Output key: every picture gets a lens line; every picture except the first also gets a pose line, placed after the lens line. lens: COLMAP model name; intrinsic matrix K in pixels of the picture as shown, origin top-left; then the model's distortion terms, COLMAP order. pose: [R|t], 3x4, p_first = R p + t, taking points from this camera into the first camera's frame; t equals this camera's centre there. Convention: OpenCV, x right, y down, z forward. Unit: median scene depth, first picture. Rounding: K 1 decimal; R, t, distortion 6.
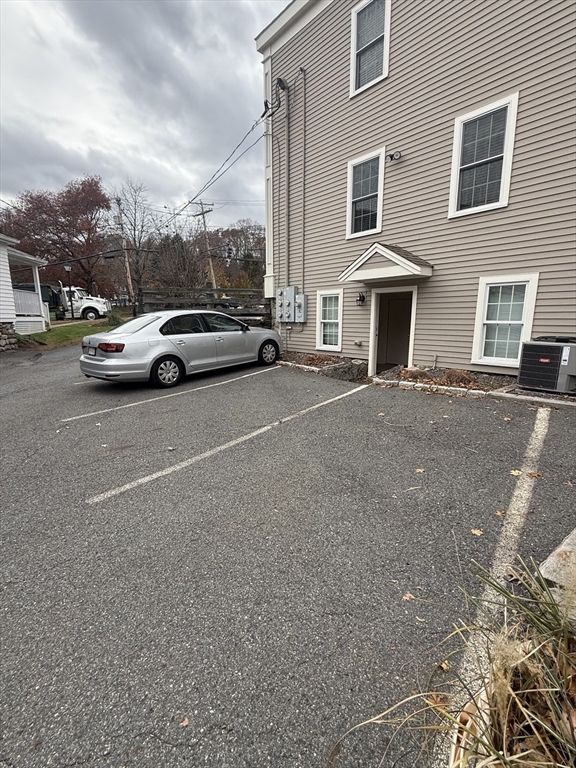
lens RADIAL K [[357.9, 0, 288.0], [0, 357.9, 384.0], [0, 0, 1]] dist [-0.001547, -0.000174]
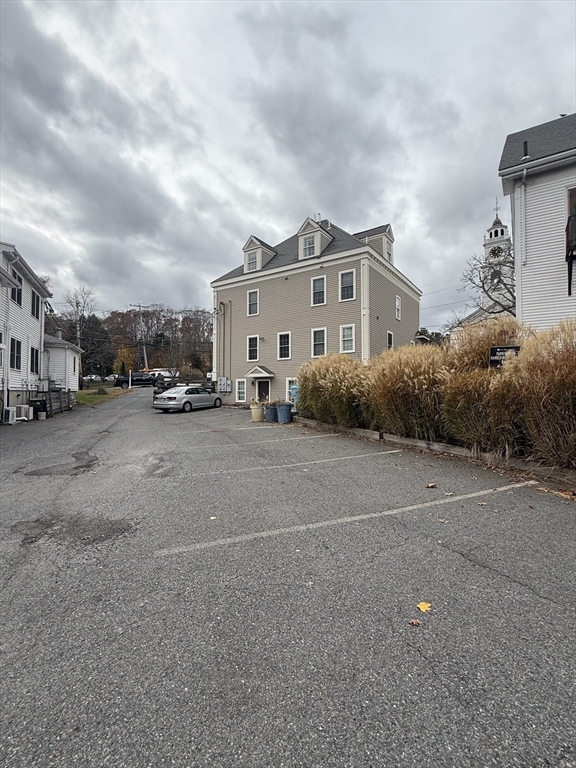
lens RADIAL K [[357.9, 0, 288.0], [0, 357.9, 384.0], [0, 0, 1]] dist [-0.001547, -0.000174]
pose [[0.966196, 0.011556, 0.257550, -0.233920], [0.041386, 0.979087, -0.199190, 0.318698], [-0.254465, 0.203115, 0.945511, -1.613568]]
